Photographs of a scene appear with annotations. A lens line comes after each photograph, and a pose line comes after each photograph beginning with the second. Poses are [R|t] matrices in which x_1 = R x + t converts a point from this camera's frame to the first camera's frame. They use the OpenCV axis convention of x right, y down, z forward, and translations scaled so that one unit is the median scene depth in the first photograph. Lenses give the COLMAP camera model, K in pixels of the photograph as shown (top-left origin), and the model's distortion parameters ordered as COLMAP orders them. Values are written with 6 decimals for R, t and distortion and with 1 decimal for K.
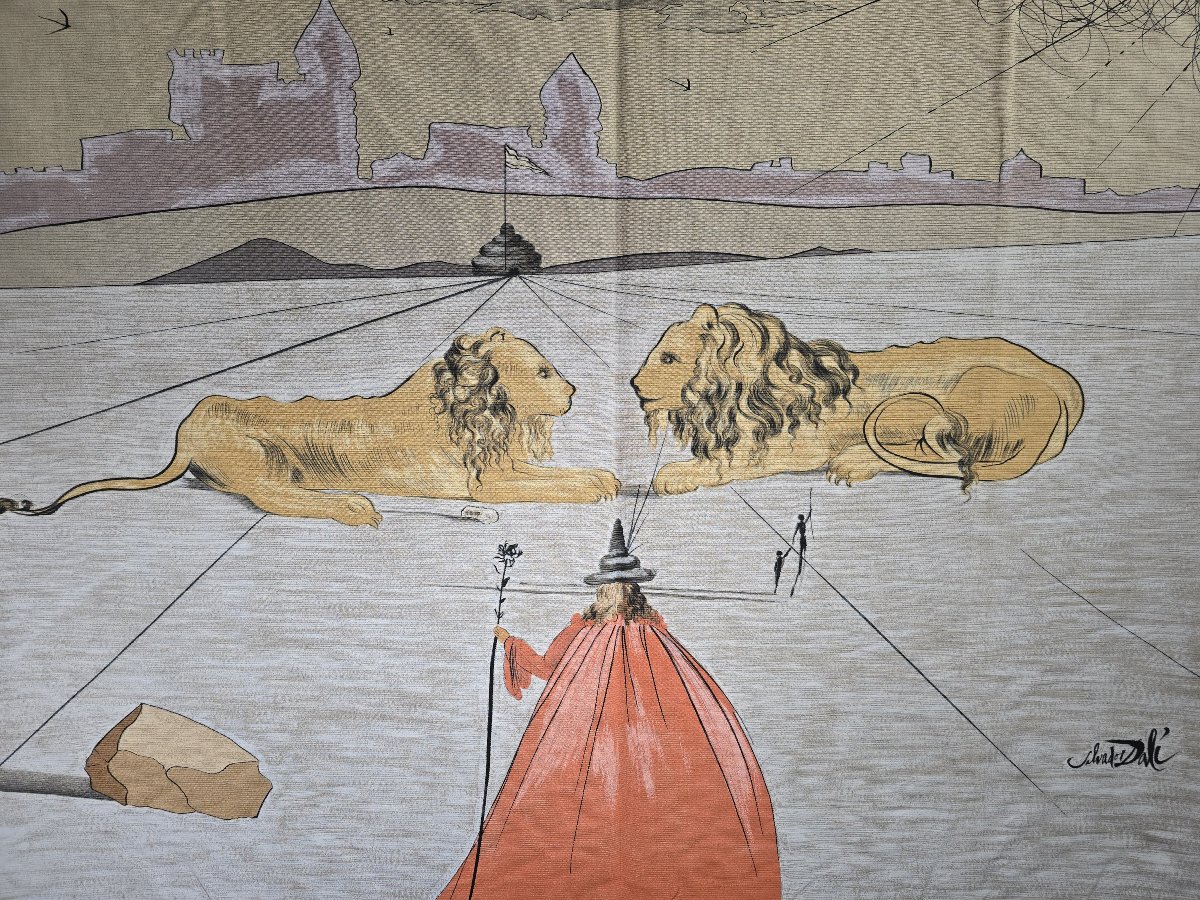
lens RADIAL K [[800.6, 0, 599.1], [0, 800.6, 446.2], [0, 0, 1]] dist [0.037792, -0.051079]
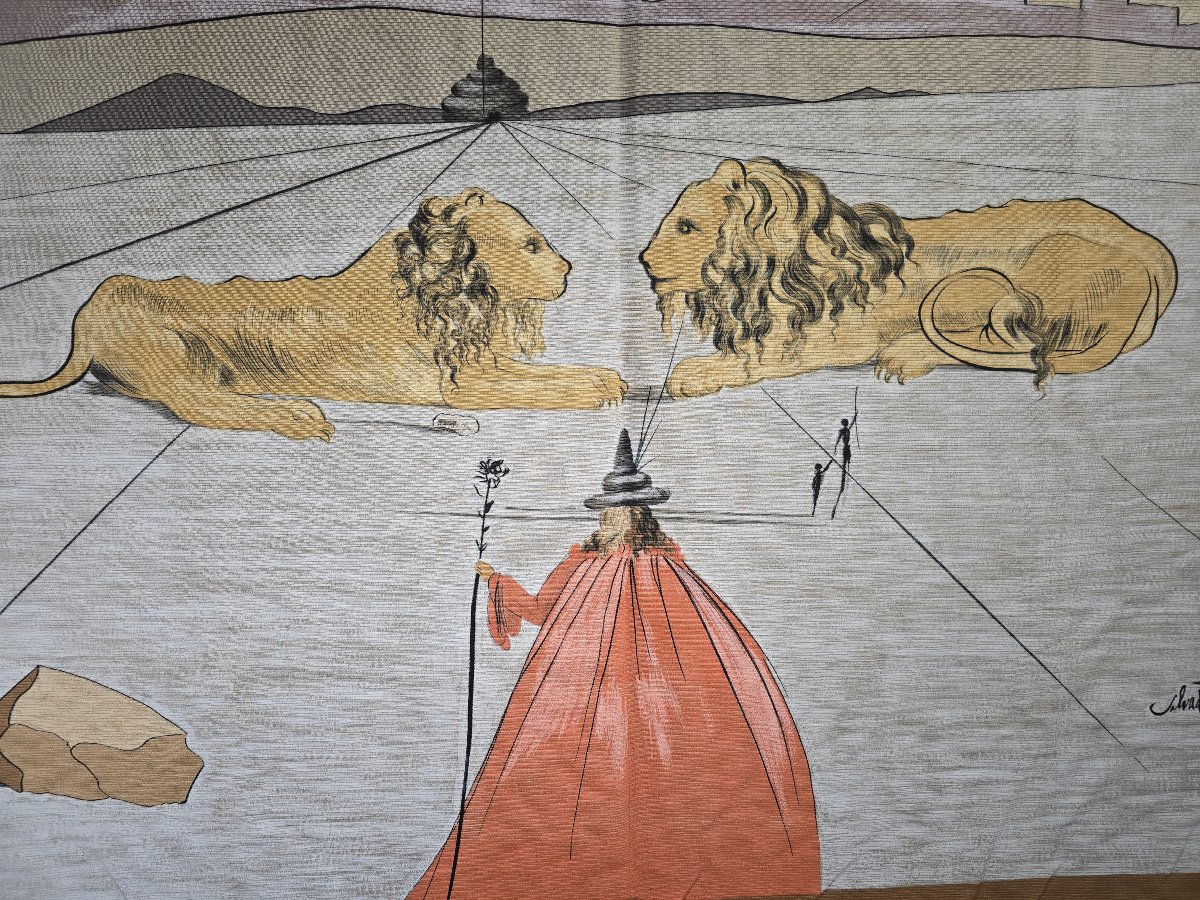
lens RADIAL K [[800.6, 0, 593.2], [0, 800.6, 443.1], [0, 0, 1]] dist [0.037792, -0.051079]
pose [[0.999154, -0.013917, 0.038701, -0.041656], [0.013679, 0.999886, 0.006403, 0.103164], [-0.038785, -0.005868, 0.999230, 0.182064]]
